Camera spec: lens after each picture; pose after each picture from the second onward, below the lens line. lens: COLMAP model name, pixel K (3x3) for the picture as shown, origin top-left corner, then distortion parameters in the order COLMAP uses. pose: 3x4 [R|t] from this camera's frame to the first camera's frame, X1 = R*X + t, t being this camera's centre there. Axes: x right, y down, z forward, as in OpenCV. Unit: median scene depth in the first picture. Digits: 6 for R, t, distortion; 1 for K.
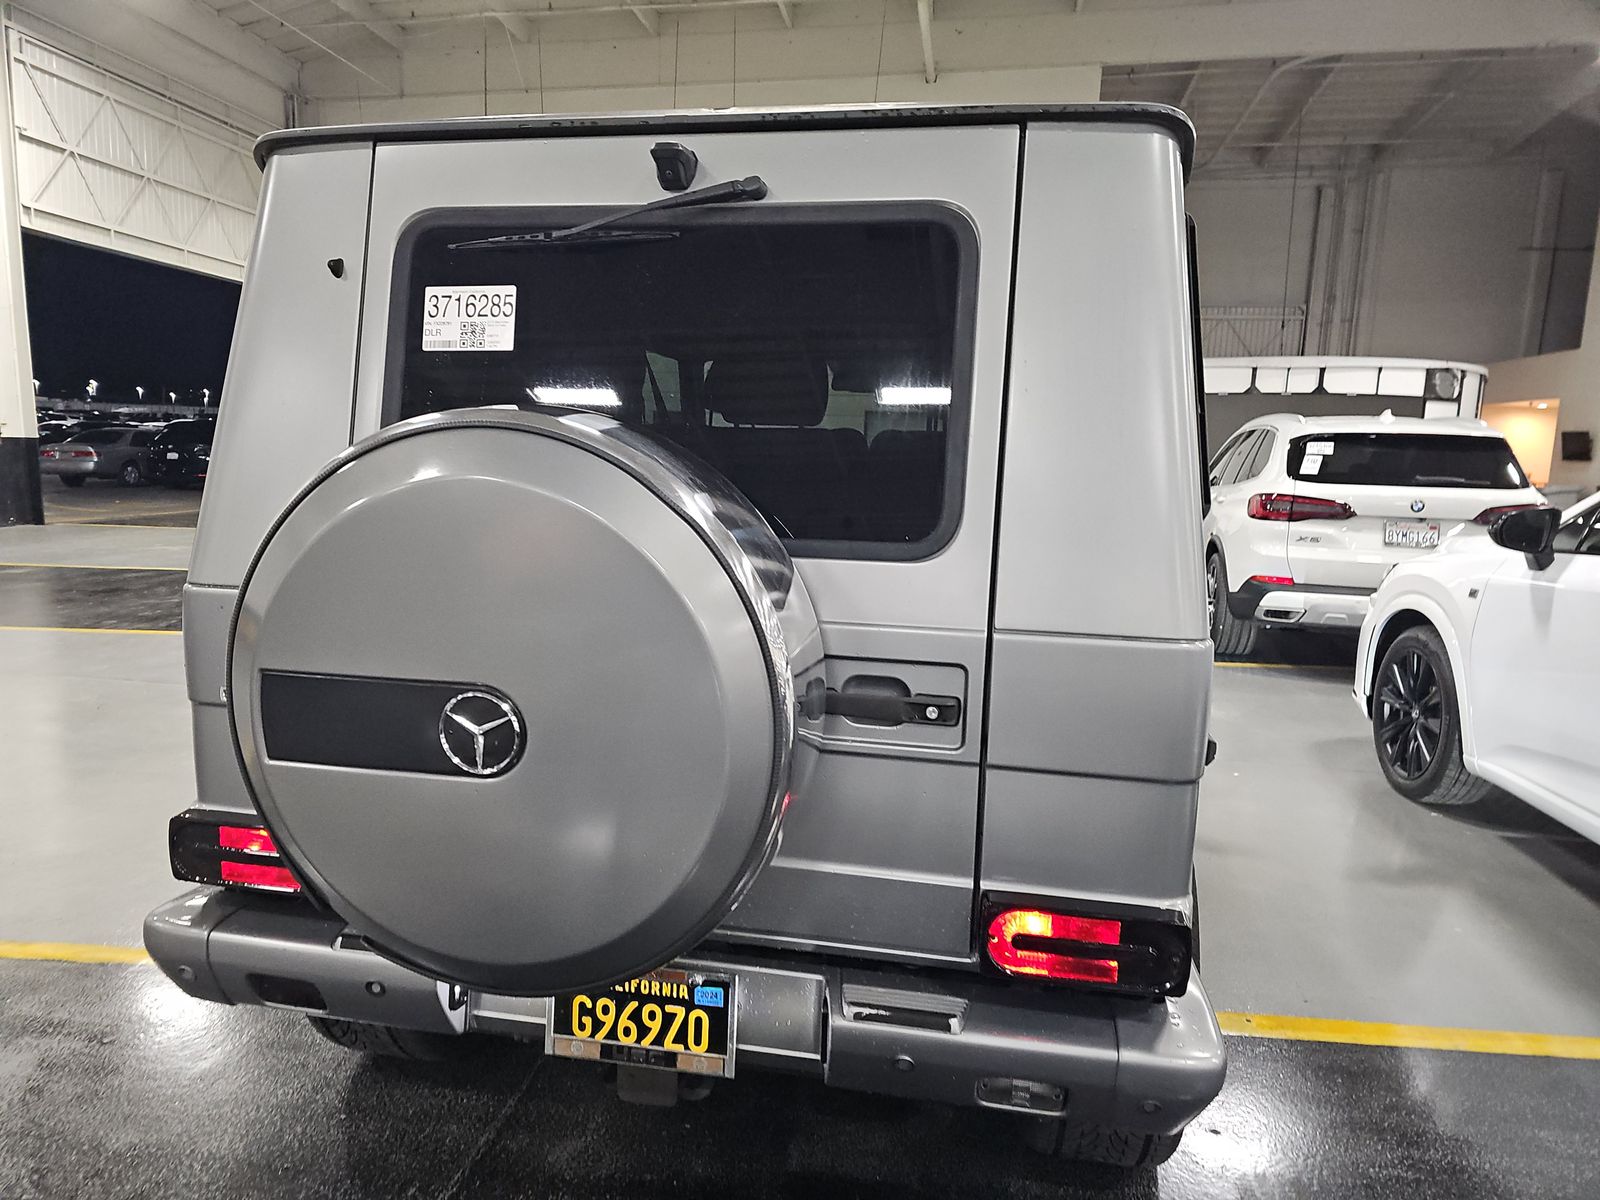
lens RADIAL K [[1069.5, 0, 800.0], [0, 1069.5, 600.0], [0, 0, 1]] dist [0.033551, -0.028785]
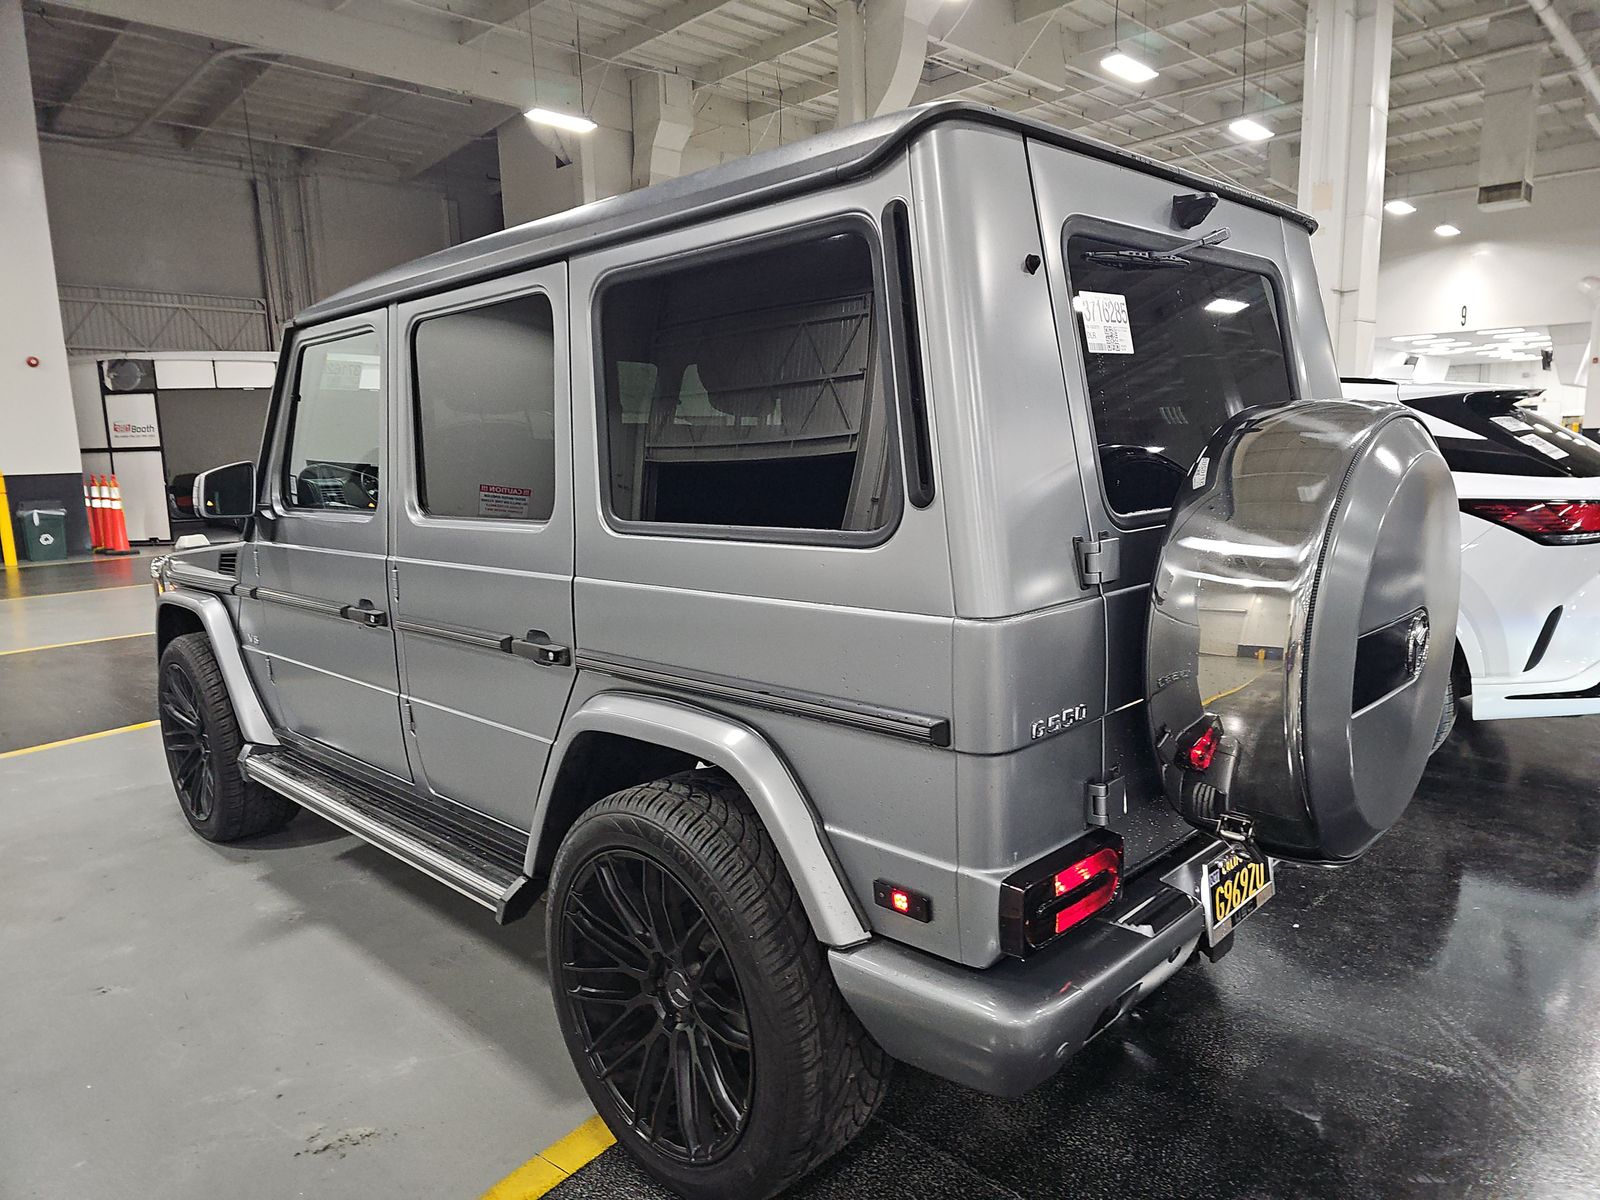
lens RADIAL K [[1069.5, 0, 800.0], [0, 1069.5, 600.0], [0, 0, 1]] dist [0.033551, -0.028785]
pose [[0.565711, -0.160391, 0.808854, -1.390018], [0.157174, 0.983891, 0.085172, -0.129042], [-0.809486, 0.078948, 0.581808, 0.643363]]
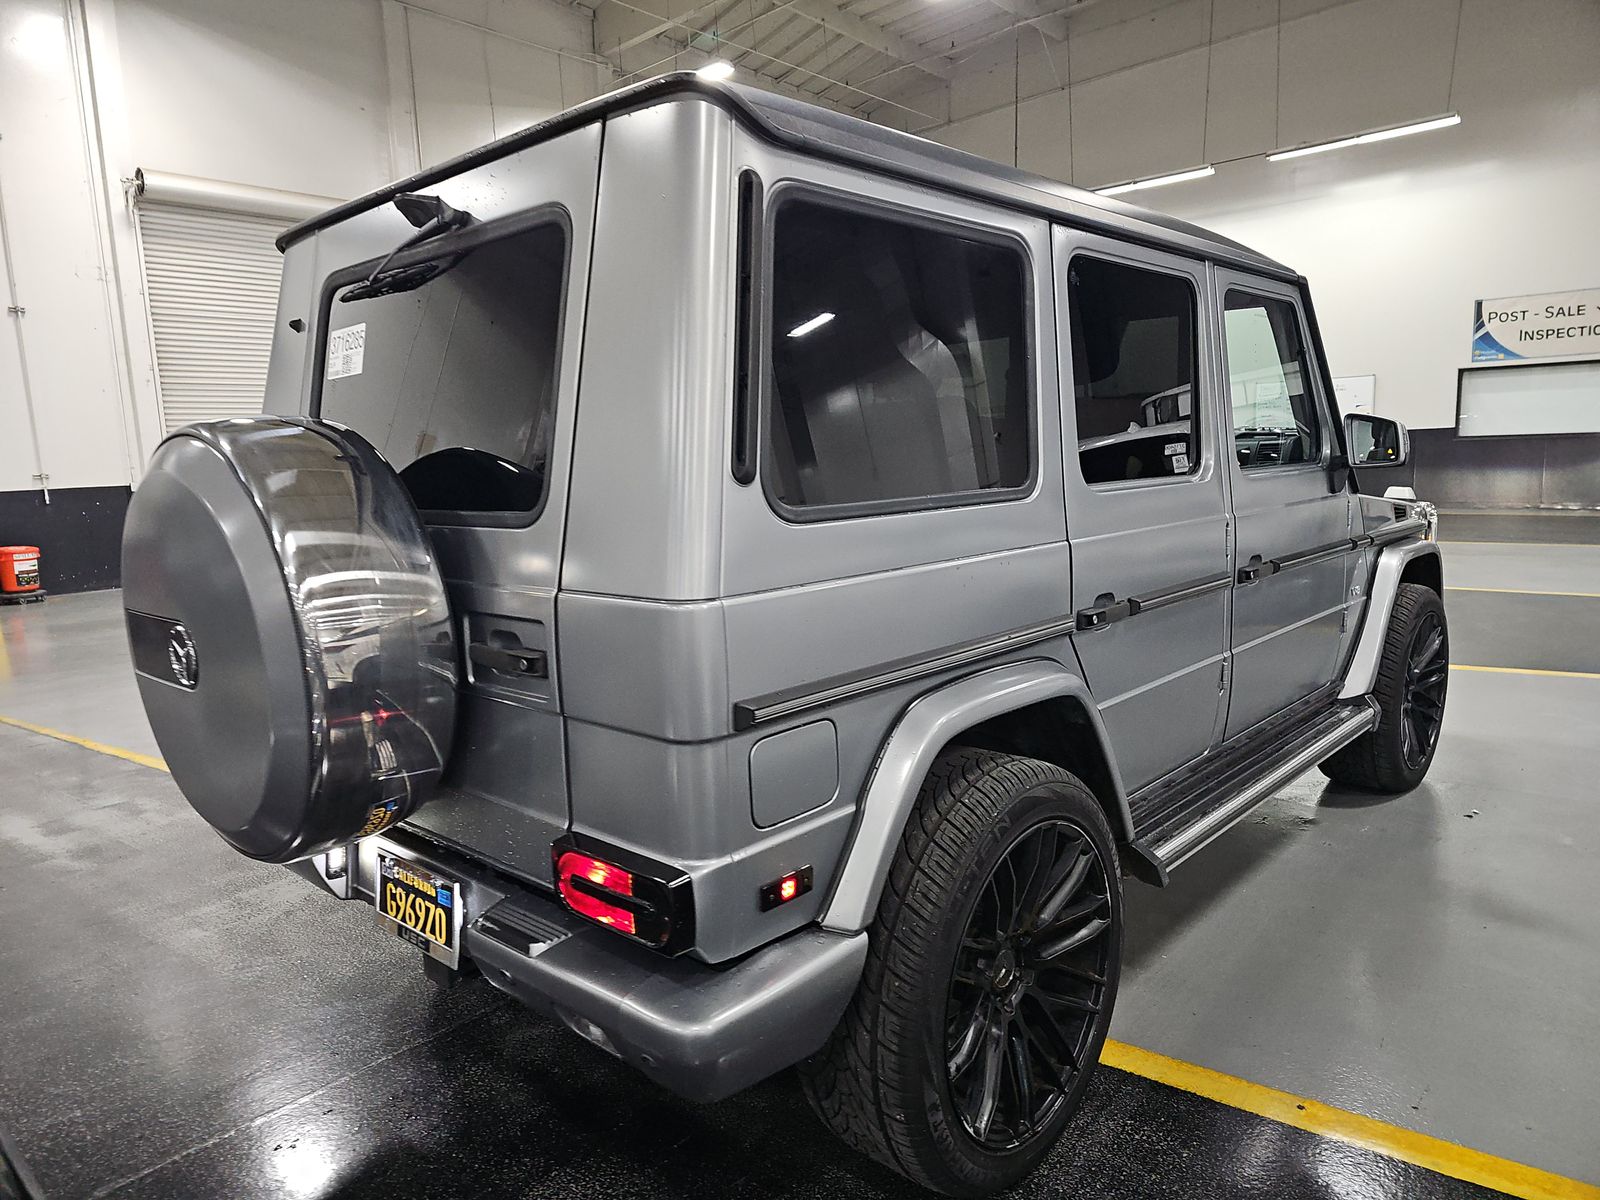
lens RADIAL K [[1094.3, 0, 823.3], [0, 1094.3, 593.4], [0, 0, 1]] dist [0.036340, -0.034759]
pose [[0.840562, 0.009084, -0.541640, 0.904663], [-0.013903, 0.999892, -0.004808, 0.029970], [0.541538, 0.011572, 0.840597, 0.190724]]
